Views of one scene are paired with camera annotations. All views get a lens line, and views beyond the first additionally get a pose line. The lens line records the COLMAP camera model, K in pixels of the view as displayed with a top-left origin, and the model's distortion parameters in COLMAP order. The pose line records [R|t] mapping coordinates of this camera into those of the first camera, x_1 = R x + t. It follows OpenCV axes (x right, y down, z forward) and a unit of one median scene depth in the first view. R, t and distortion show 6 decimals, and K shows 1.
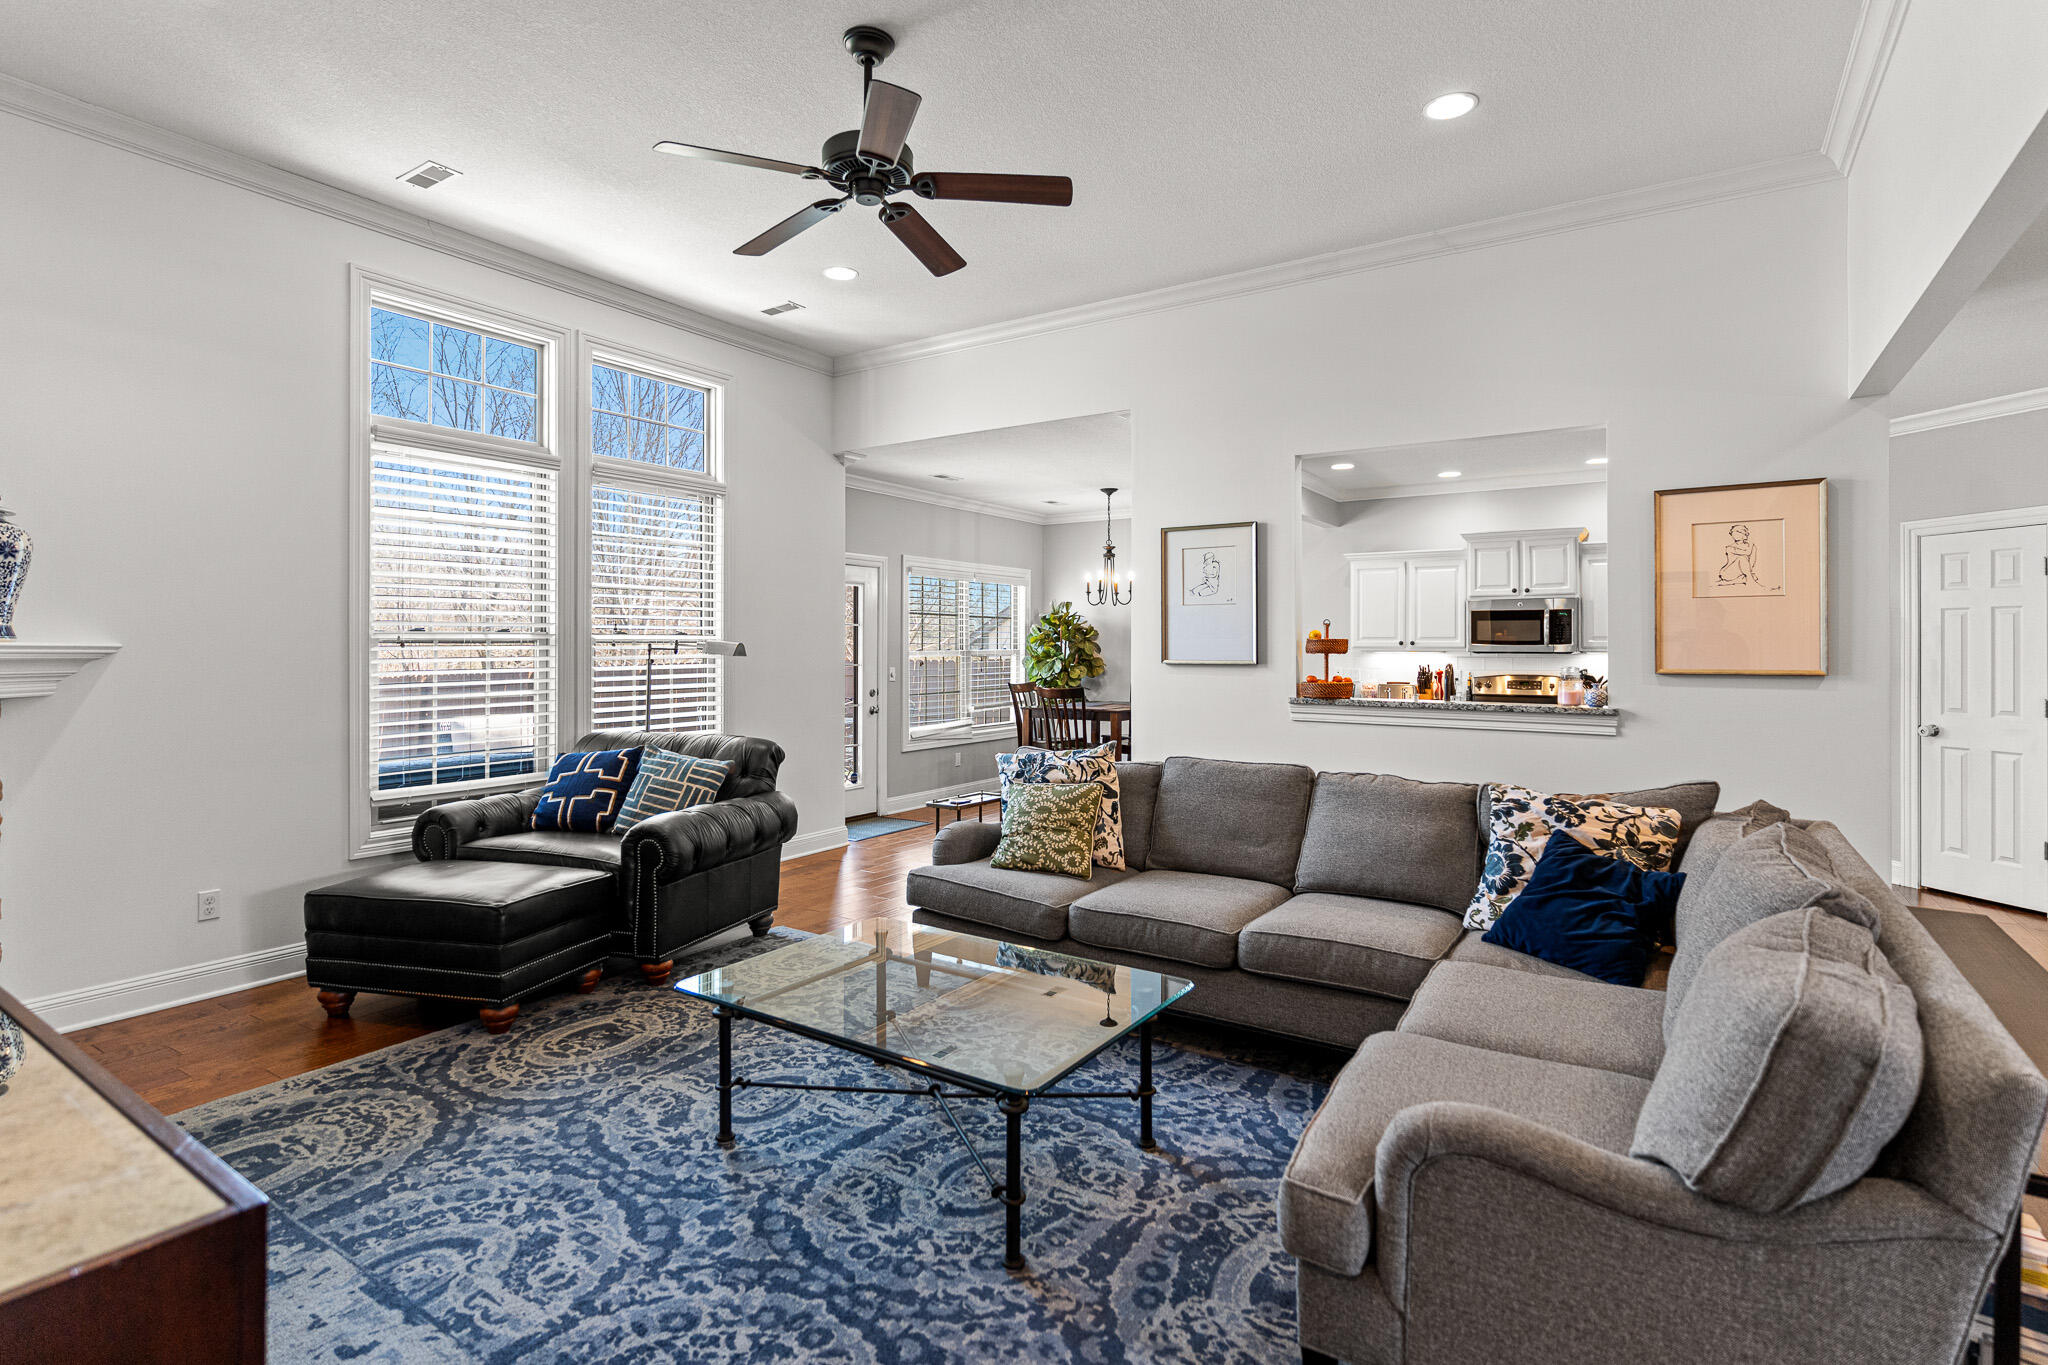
lens RADIAL K [[981.0, 0, 1039.7], [0, 981.0, 639.7], [0, 0, 1]] dist [0.003893, -0.001009]
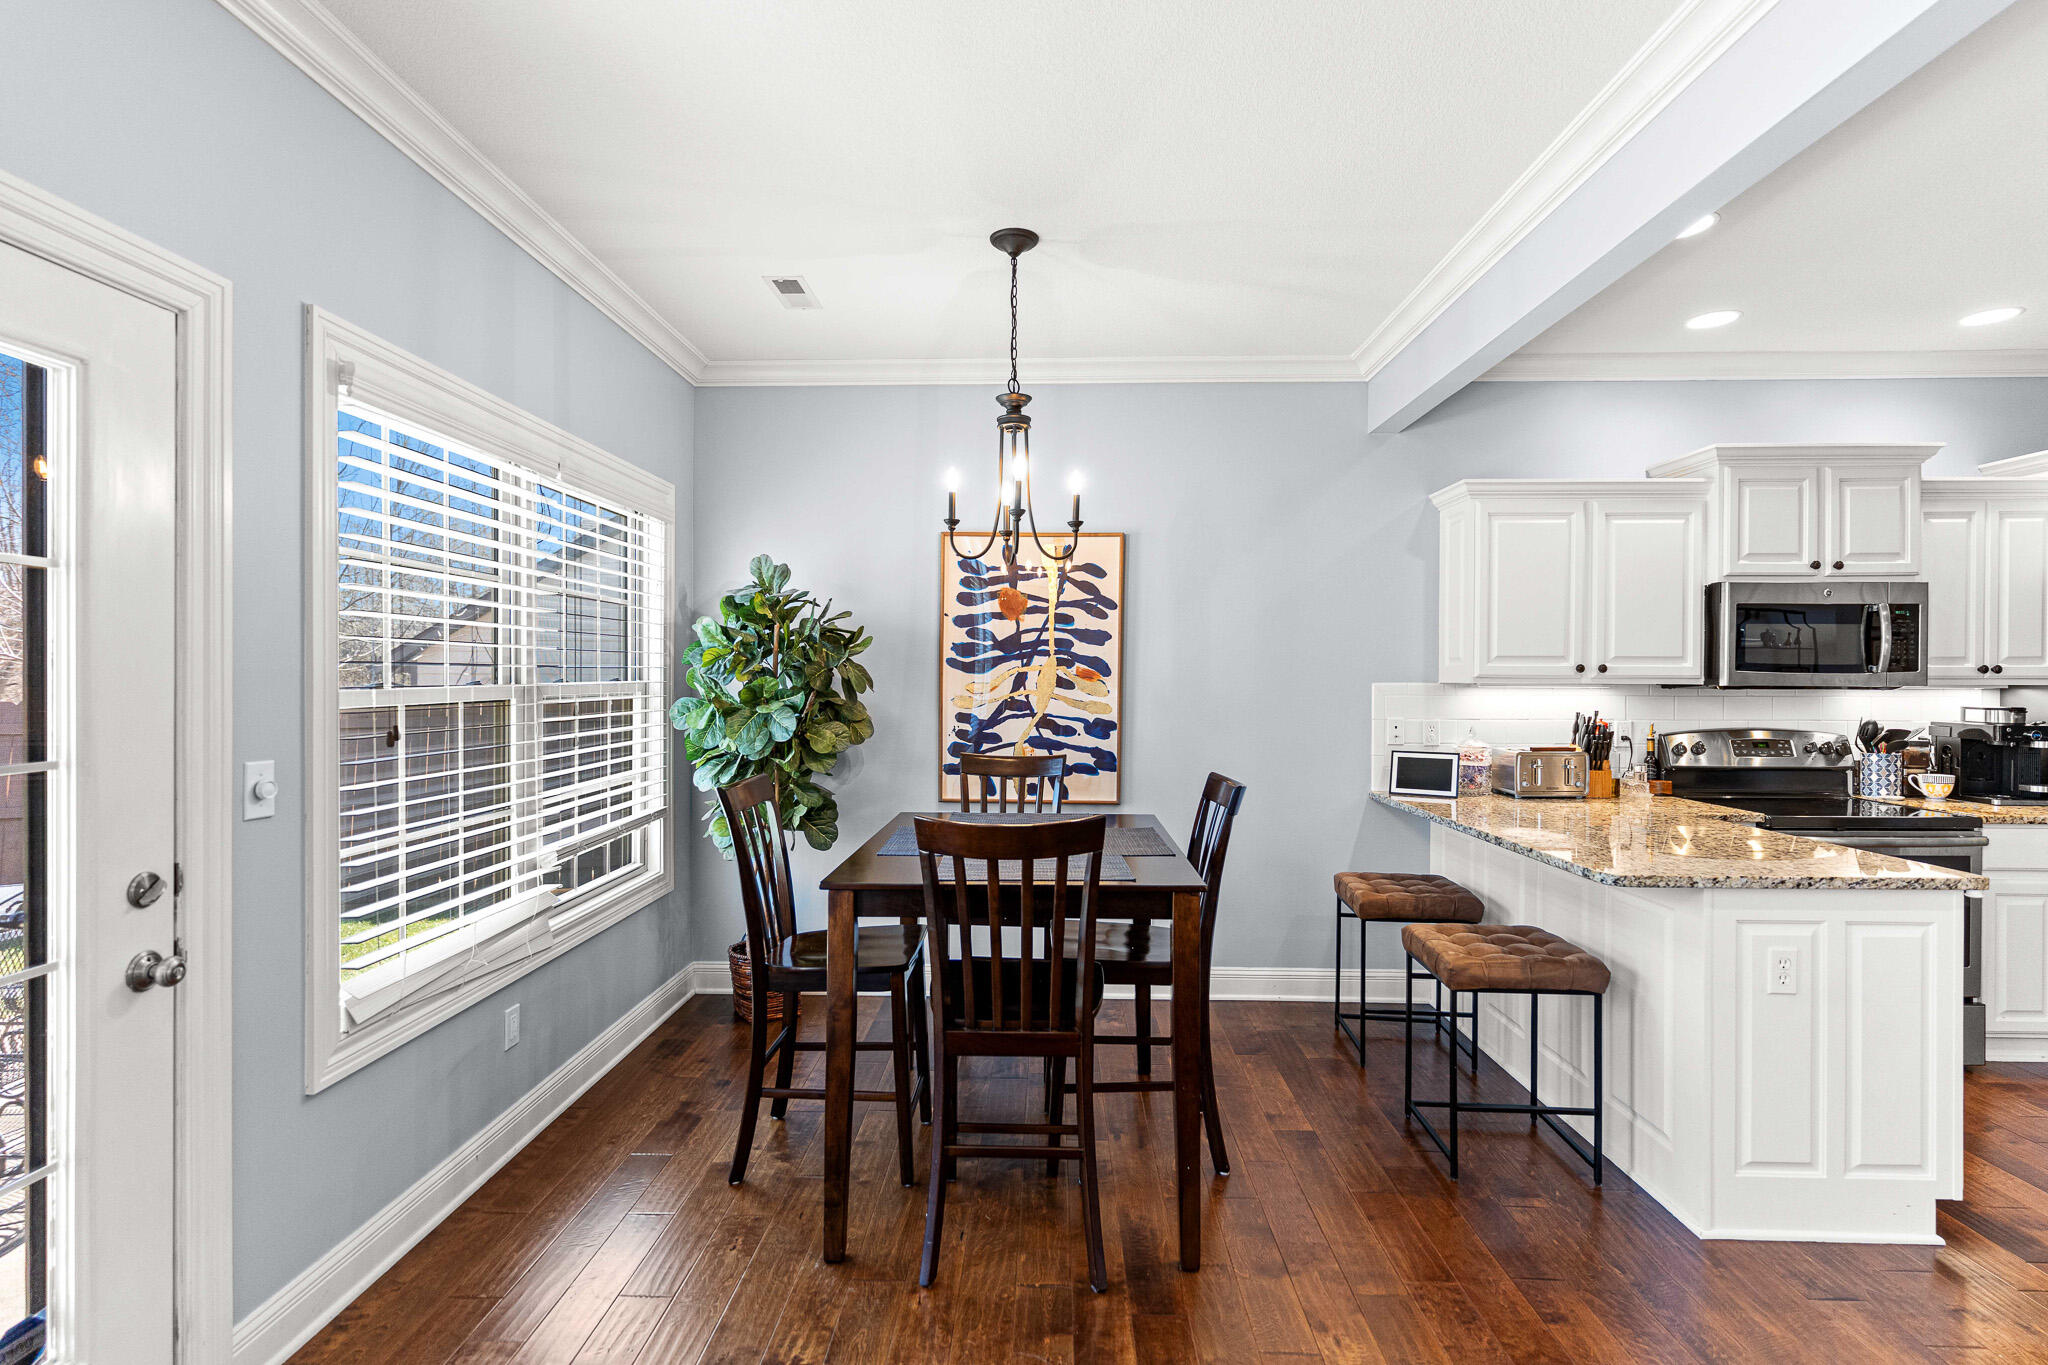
lens RADIAL K [[981.0, 0, 1019.0], [0, 981.0, 678.2], [0, 0, 1]] dist [0.003893, -0.001009]
pose [[0.856567, -0.000236, 0.516036, -0.118965], [-0.004847, 0.999952, 0.008502, 0.005323], [-0.516013, -0.009784, 0.856525, 0.721119]]
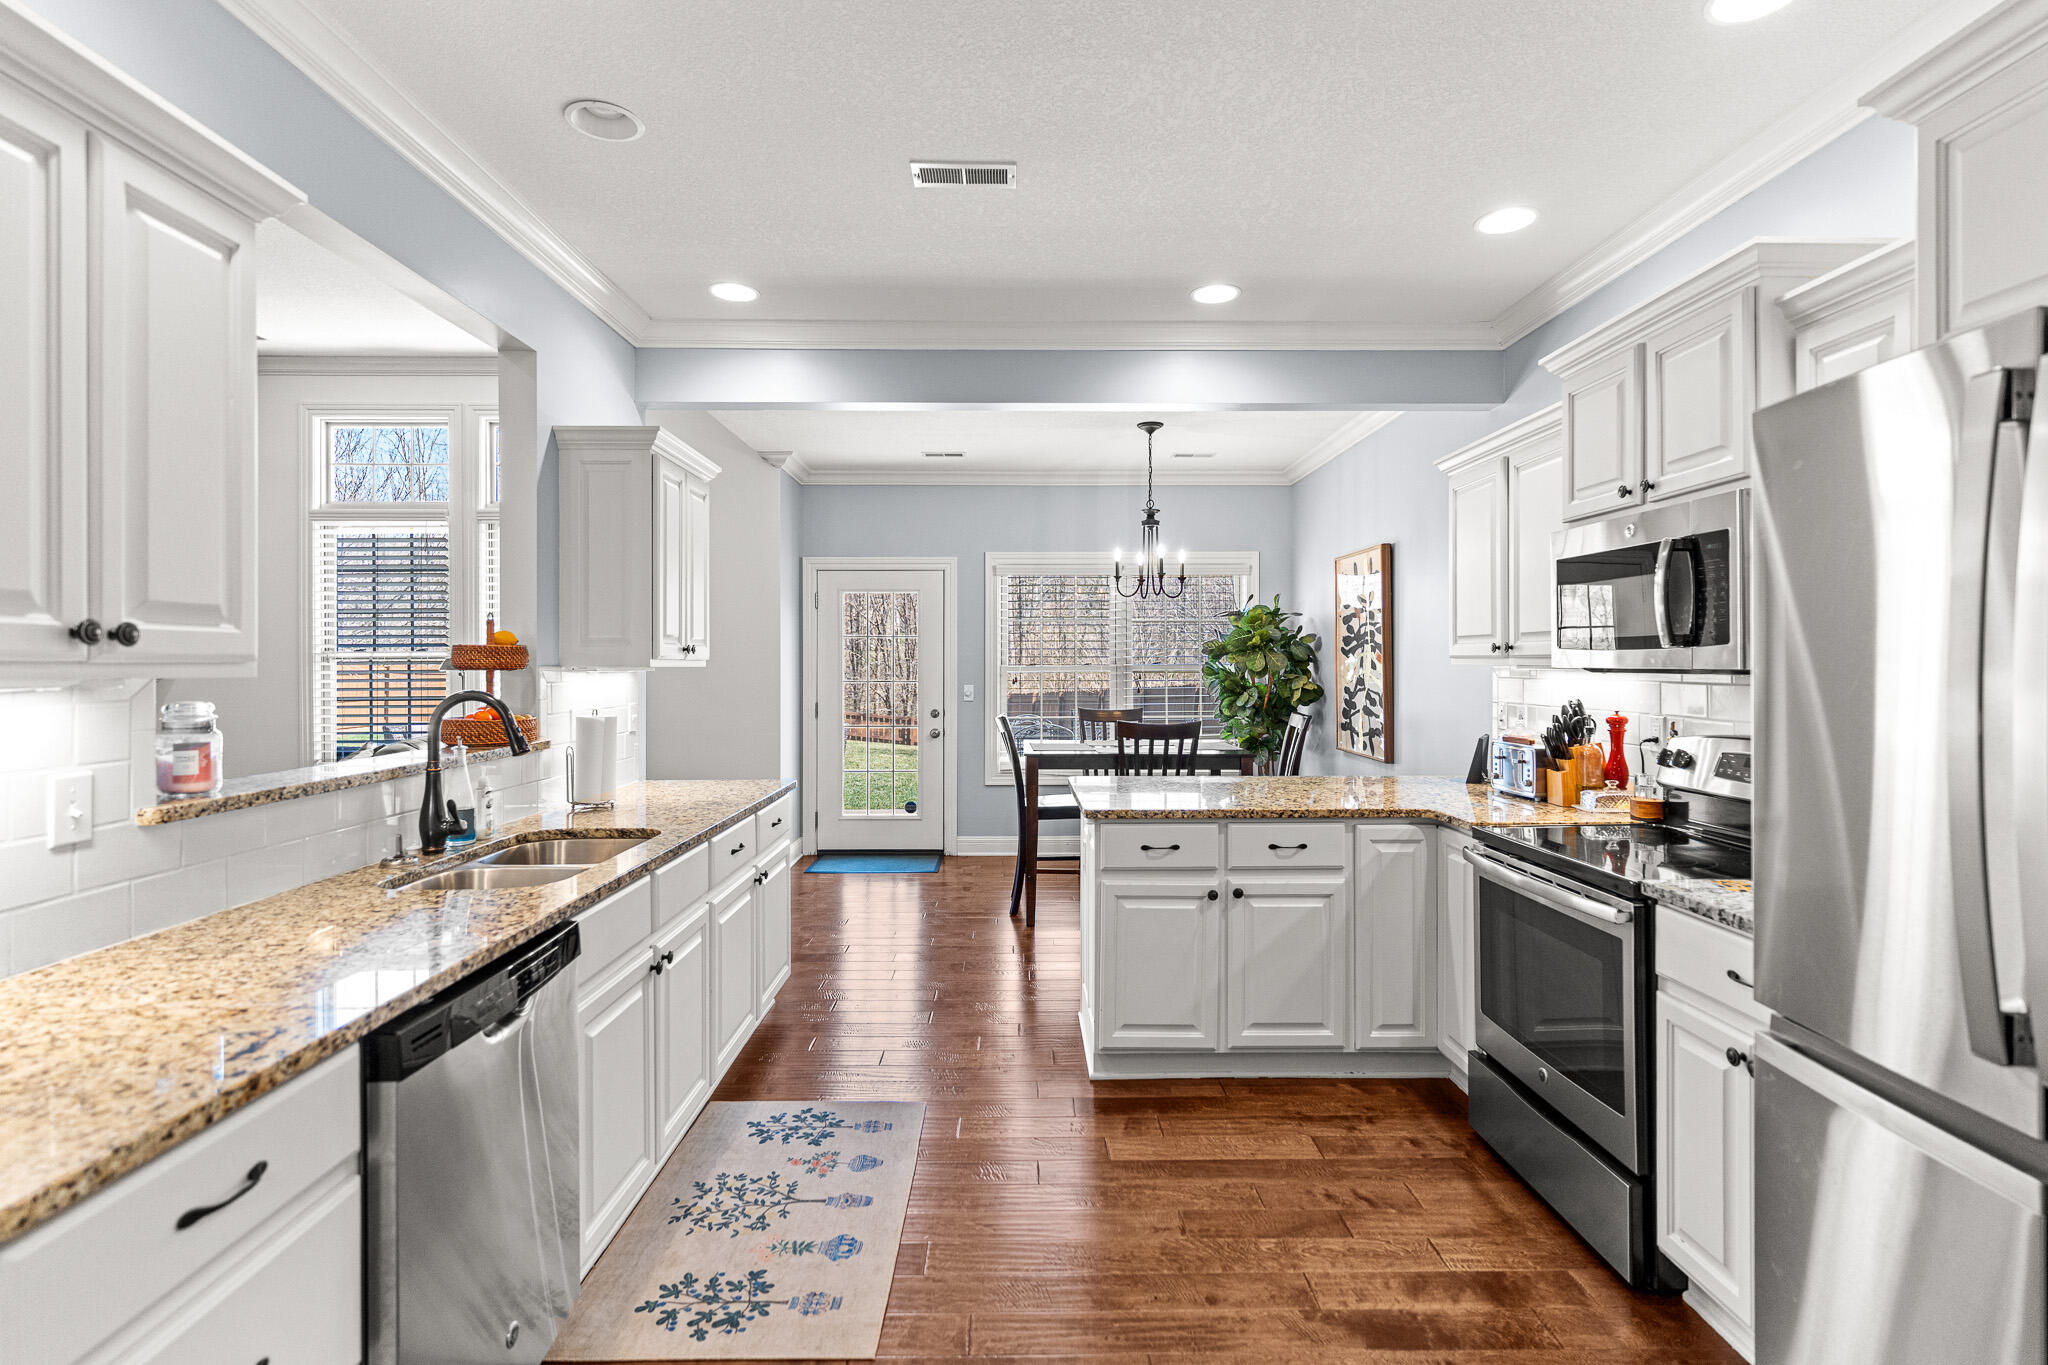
lens RADIAL K [[981.0, 0, 1019.1], [0, 981.0, 660.4], [0, 0, 1]] dist [0.003893, -0.001009]
pose [[0.545571, -0.003900, -0.838056, 0.606537], [0.008005, 0.999968, 0.000558, 0.006858], [0.838027, -0.007013, 0.545584, 0.587175]]
